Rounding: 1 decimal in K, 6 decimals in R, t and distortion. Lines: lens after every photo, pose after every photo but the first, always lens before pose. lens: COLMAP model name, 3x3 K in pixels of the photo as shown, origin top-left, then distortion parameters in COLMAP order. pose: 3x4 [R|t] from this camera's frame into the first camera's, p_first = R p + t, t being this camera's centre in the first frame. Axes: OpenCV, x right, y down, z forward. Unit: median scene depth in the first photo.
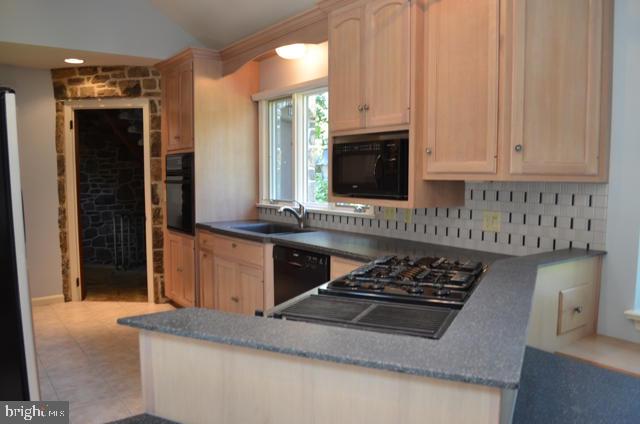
lens RADIAL K [[513.3, 0, 320.0], [0, 513.3, 212.0], [0, 0, 1]] dist [-0.077949, 0.008050]
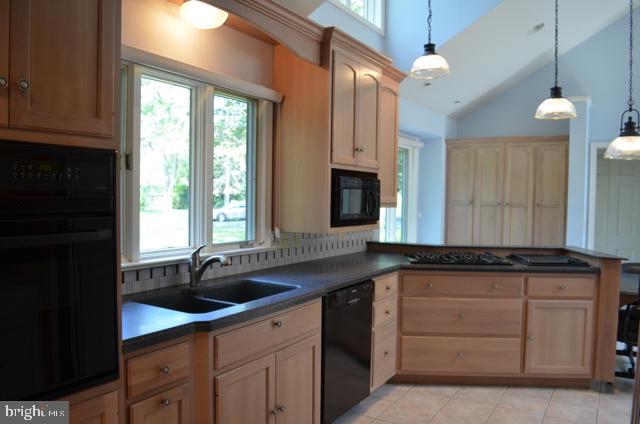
lens RADIAL K [[513.3, 0, 320.0], [0, 513.3, 212.0], [0, 0, 1]] dist [-0.077949, 0.008050]
pose [[-0.395529, -0.035302, 0.917775, -1.064596], [0.051377, 0.996846, 0.060485, -0.147291], [-0.917016, 0.071076, -0.392467, 1.694063]]
